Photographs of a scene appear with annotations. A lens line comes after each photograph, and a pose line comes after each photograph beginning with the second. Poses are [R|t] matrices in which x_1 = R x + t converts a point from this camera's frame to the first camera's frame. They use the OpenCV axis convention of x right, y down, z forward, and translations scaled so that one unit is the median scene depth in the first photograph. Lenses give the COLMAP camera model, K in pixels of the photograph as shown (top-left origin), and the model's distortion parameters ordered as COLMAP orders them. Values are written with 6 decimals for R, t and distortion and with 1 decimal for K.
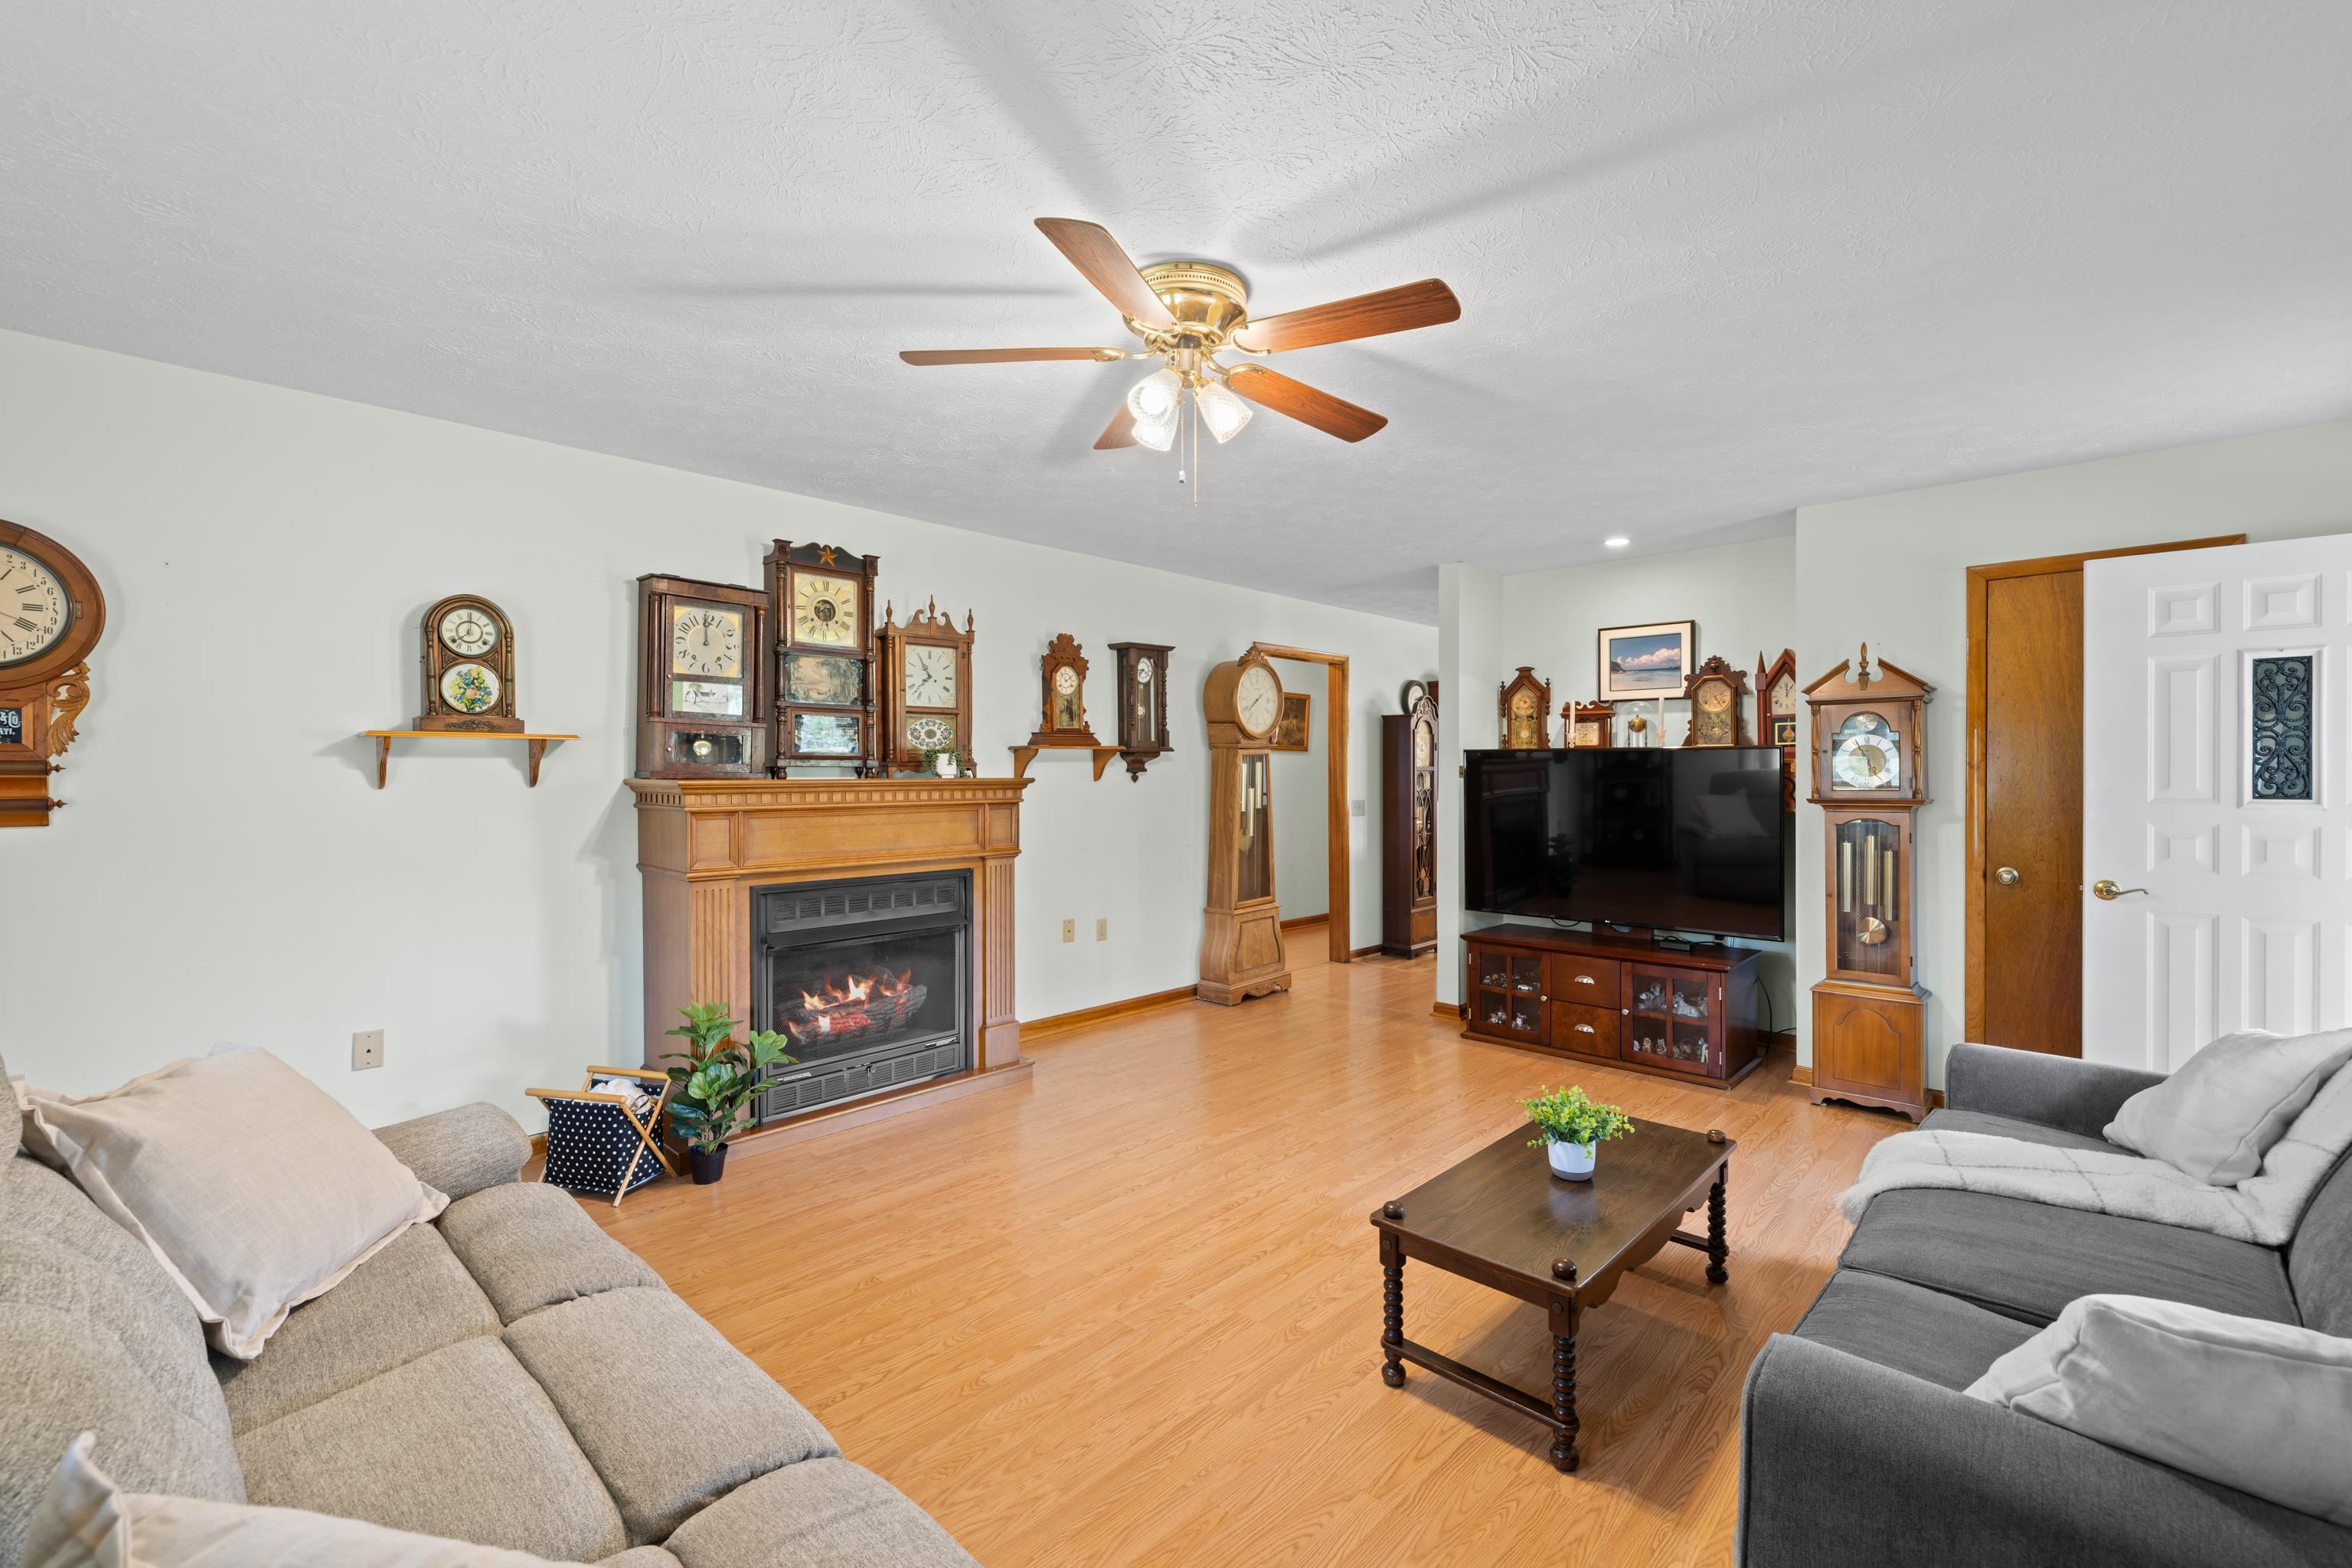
lens RADIAL K [[993.0, 0, 1174.5], [0, 993.0, 772.7], [0, 0, 1]] dist [0.000907, 0.000259]
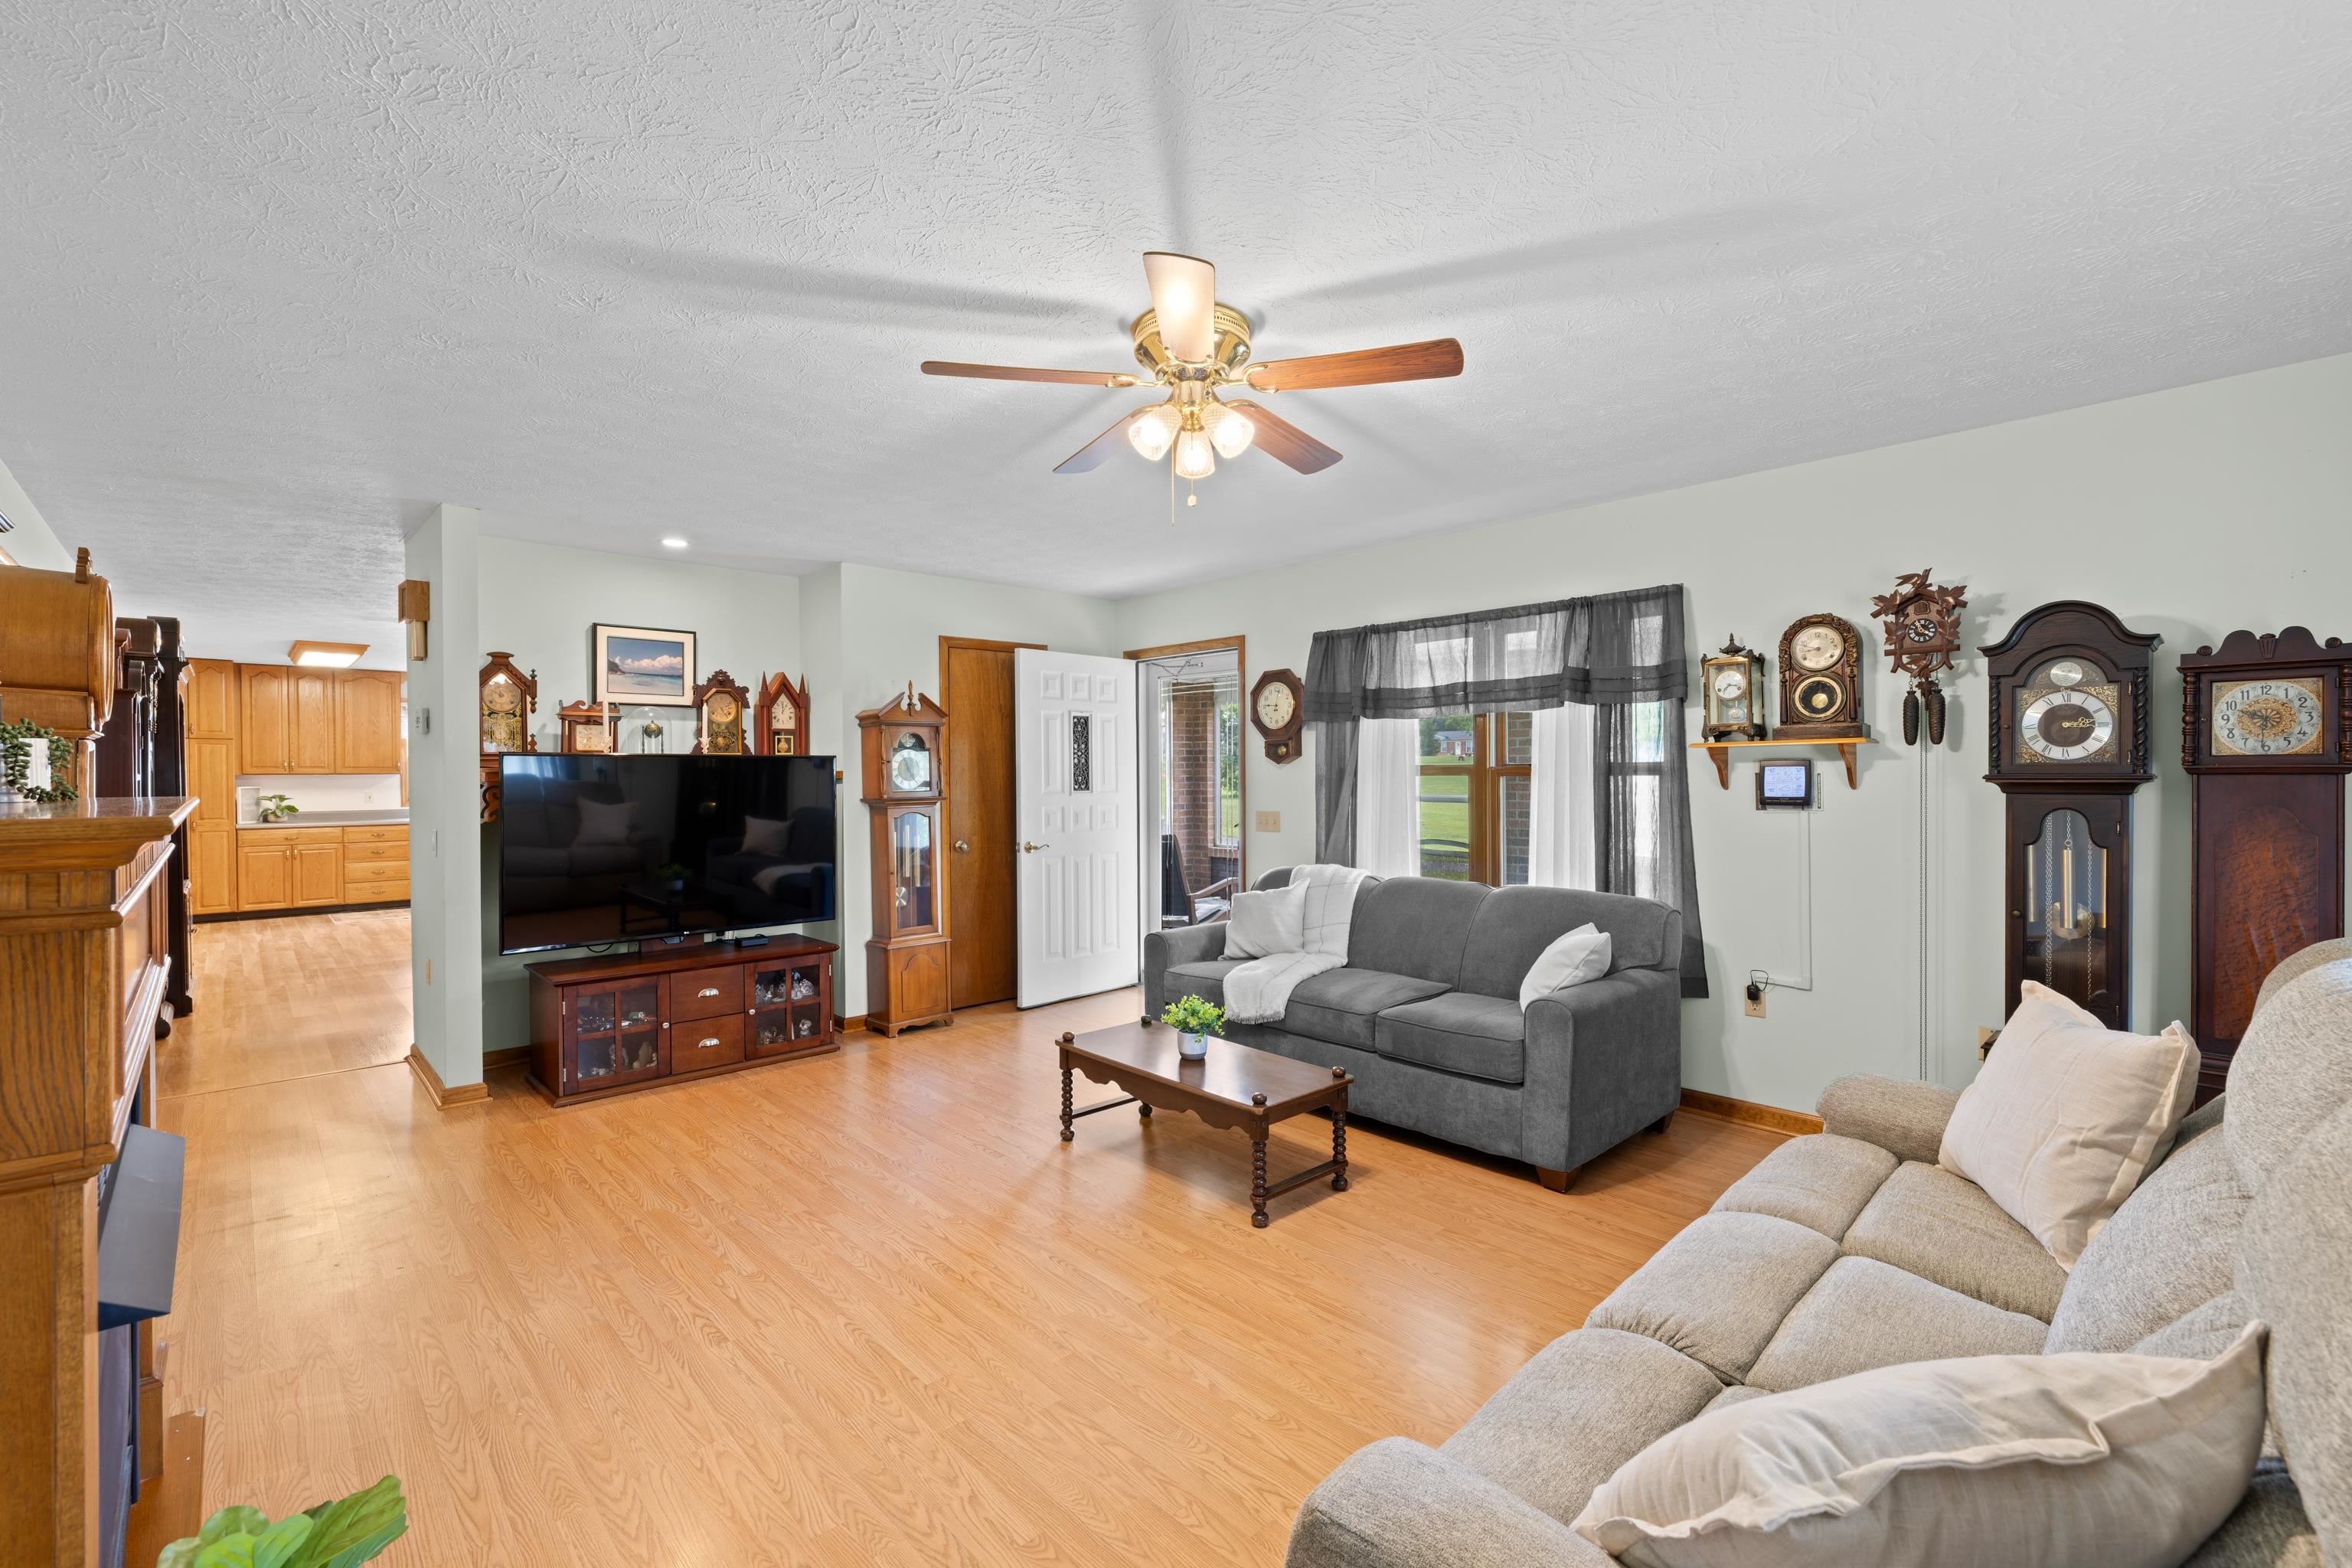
lens RADIAL K [[1001.2, 0, 1177.3], [0, 1001.2, 774.7], [0, 0, 1]] dist [0.000304, 0.000214]
pose [[0.057686, 0.001938, 0.998333, -0.538939], [0.008328, 0.999962, -0.002423, 0.001749], [-0.998300, 0.008454, 0.057668, 0.484254]]
